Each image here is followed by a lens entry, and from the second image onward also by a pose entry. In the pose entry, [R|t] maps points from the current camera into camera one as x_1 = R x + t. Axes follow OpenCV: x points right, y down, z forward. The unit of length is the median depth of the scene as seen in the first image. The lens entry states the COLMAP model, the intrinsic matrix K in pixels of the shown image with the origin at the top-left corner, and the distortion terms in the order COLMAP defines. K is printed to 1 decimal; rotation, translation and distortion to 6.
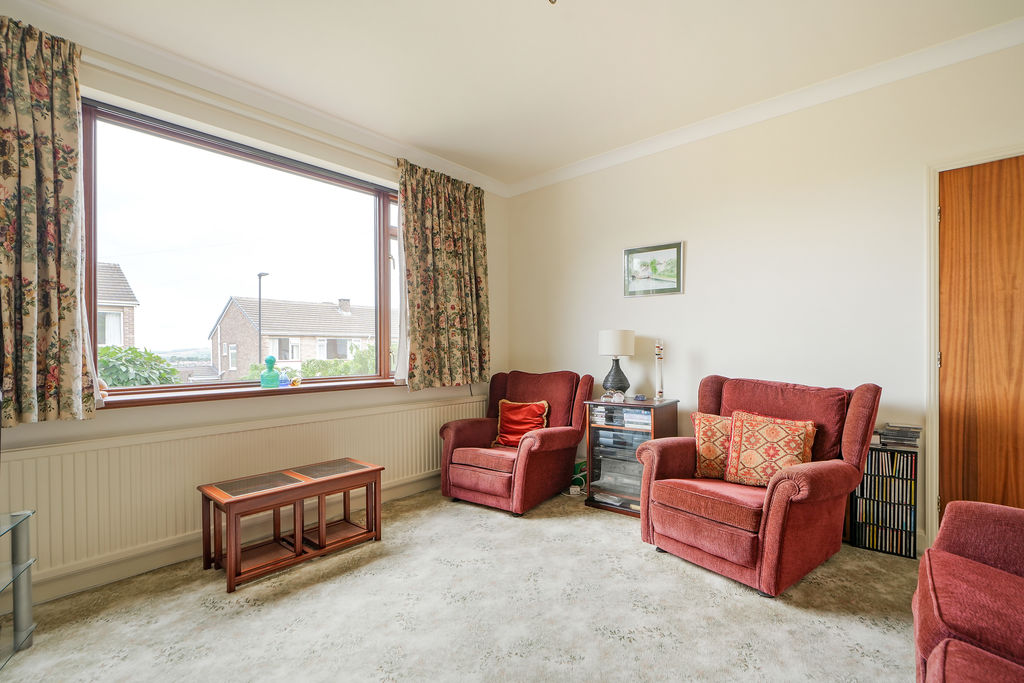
lens RADIAL K [[467.6, 0, 512.4], [0, 467.6, 348.8], [0, 0, 1]] dist [-0.005843, 0.001408]
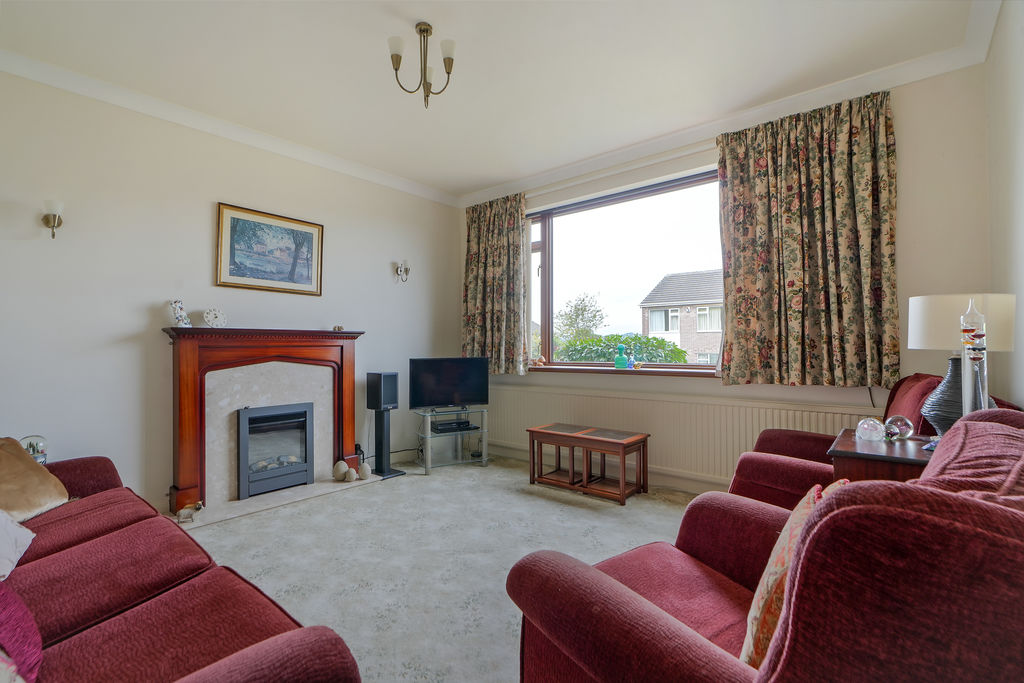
lens RADIAL K [[467.6, 0, 512.9], [0, 467.6, 337.2], [0, 0, 1]] dist [-0.005843, 0.001408]
pose [[0.016135, -0.011280, -0.999806, 0.977234], [0.007347, 0.999911, -0.011163, 0.007141], [0.999843, -0.007165, 0.016217, 0.806780]]
